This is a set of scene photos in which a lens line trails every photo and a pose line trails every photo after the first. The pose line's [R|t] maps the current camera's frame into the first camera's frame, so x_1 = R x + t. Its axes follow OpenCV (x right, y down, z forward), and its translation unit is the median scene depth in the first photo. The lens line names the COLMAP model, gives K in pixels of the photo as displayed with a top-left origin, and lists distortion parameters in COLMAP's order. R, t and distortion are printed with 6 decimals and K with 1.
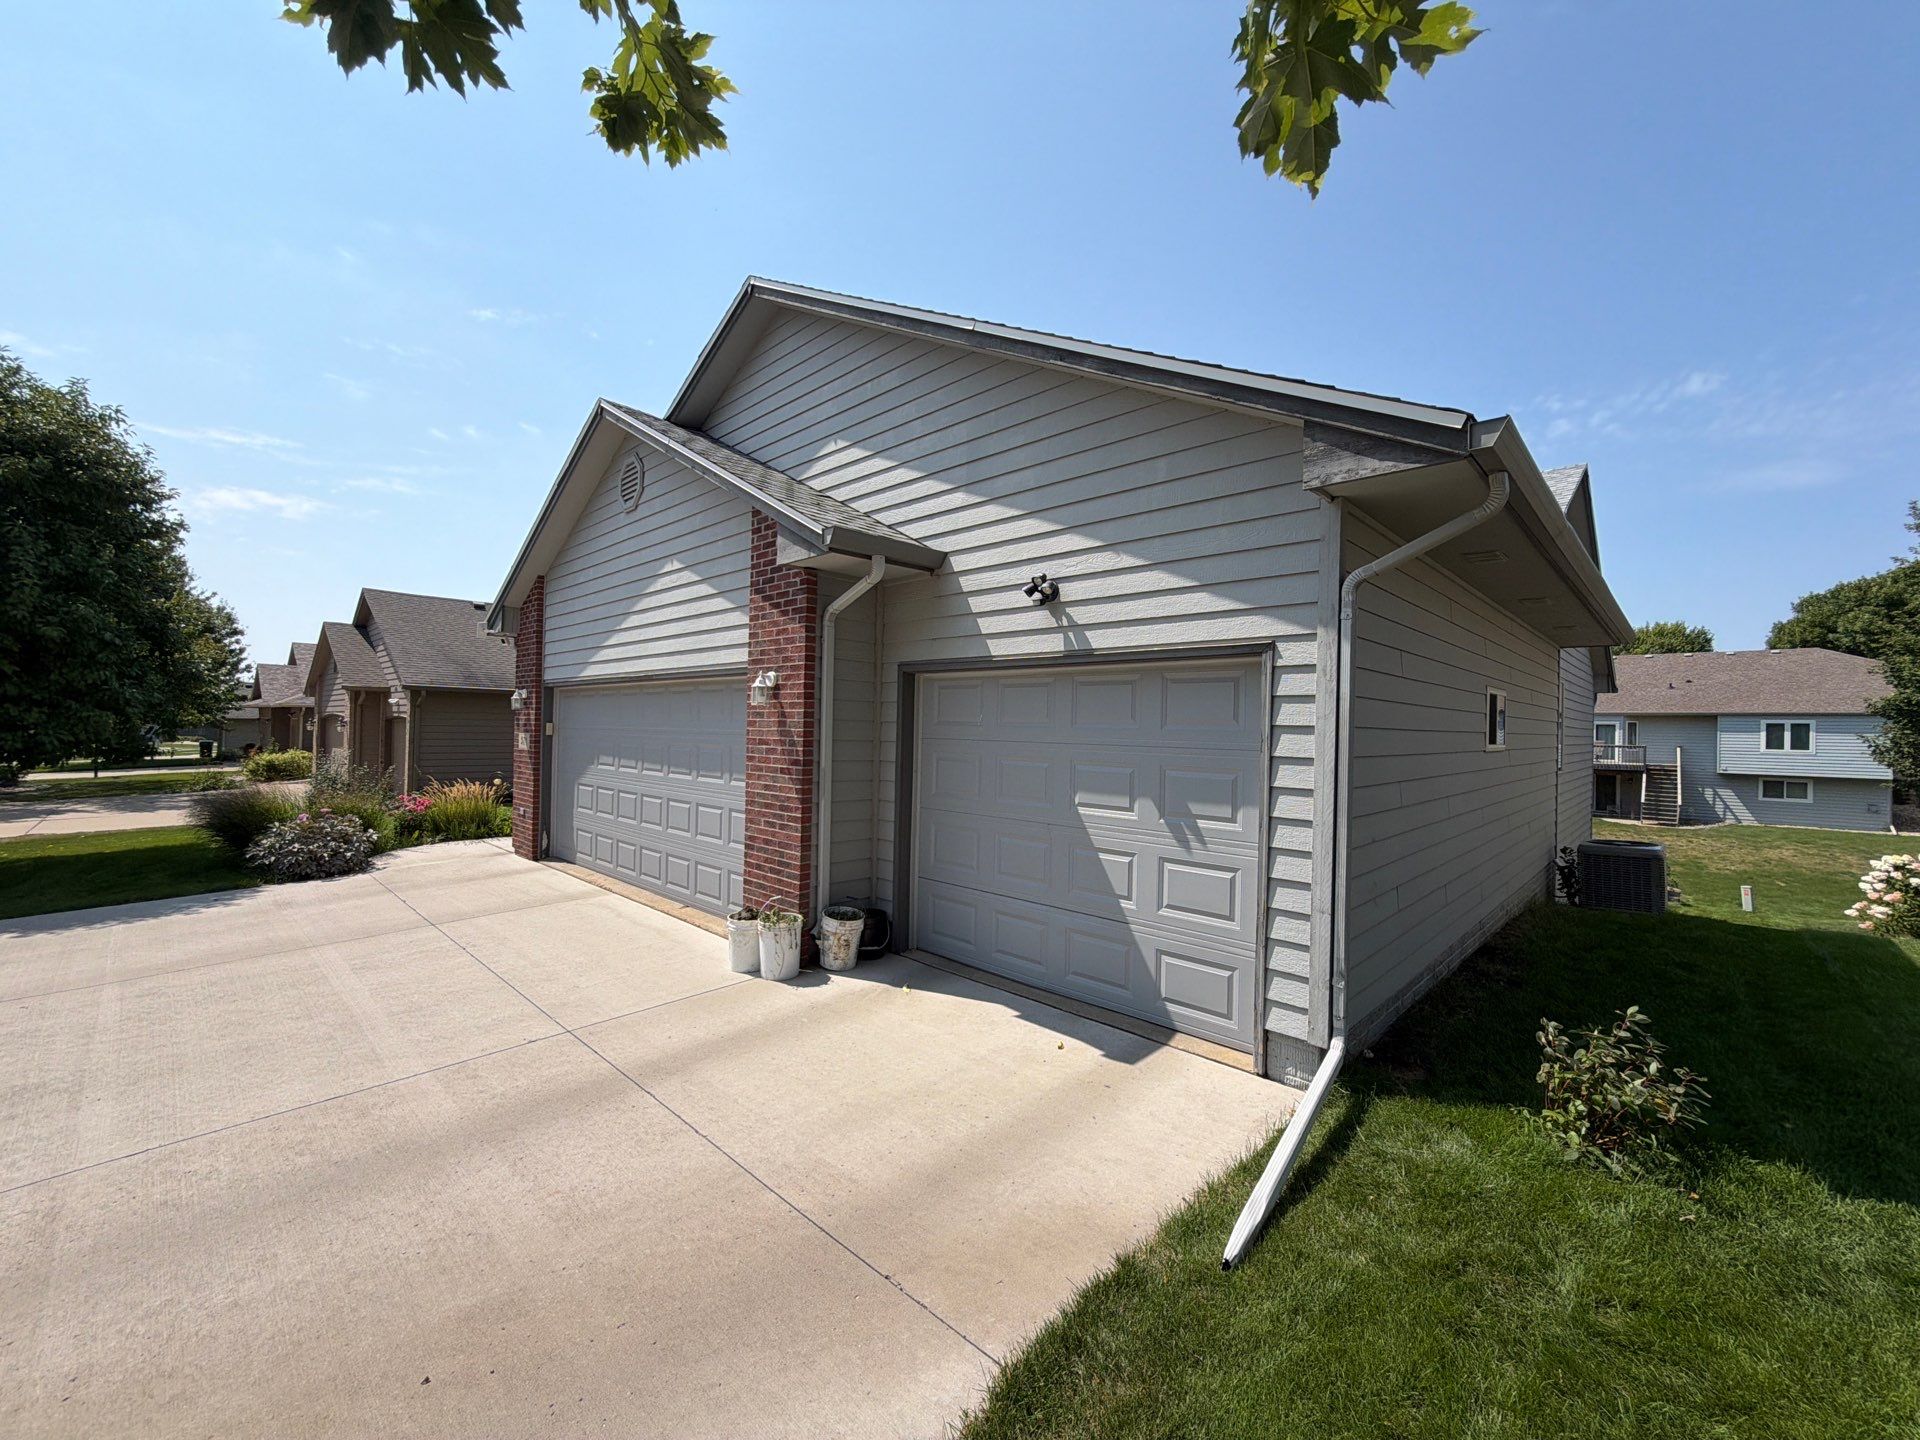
lens RADIAL K [[763.5, 0, 954.8], [0, 763.5, 722.4], [0, 0, 1]] dist [0.001435, -0.001238]
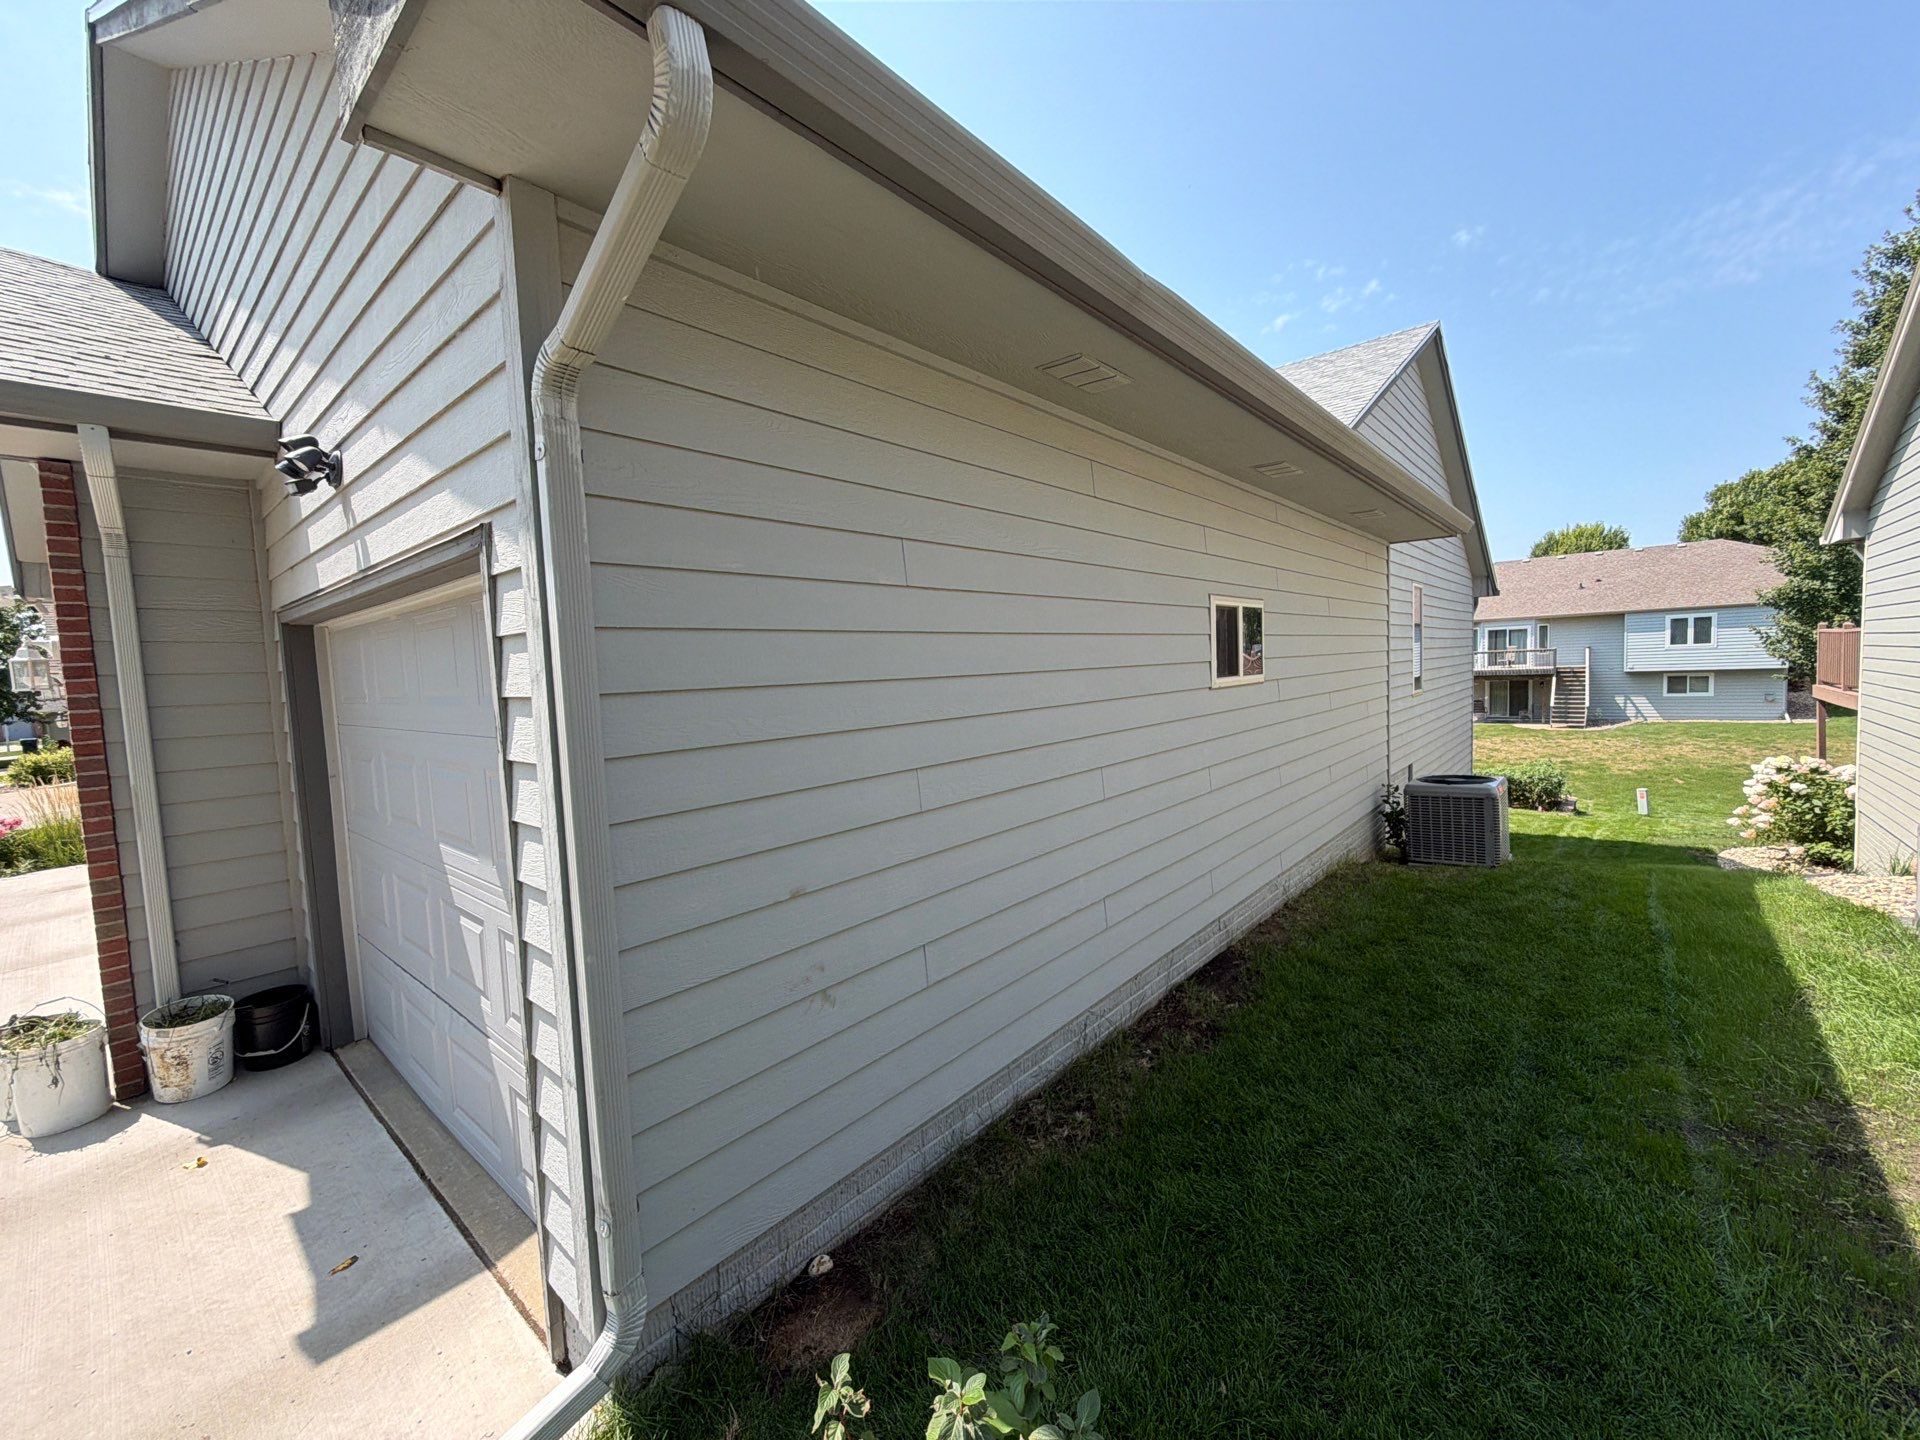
lens RADIAL K [[763.5, 0, 966.3], [0, 763.5, 719.0], [0, 0, 1]] dist [0.001435, -0.001238]
pose [[0.996271, -0.063194, 0.058746, 0.087690], [0.058513, 0.995216, 0.078239, -0.000606], [-0.063409, -0.074510, 0.995202, 0.063194]]
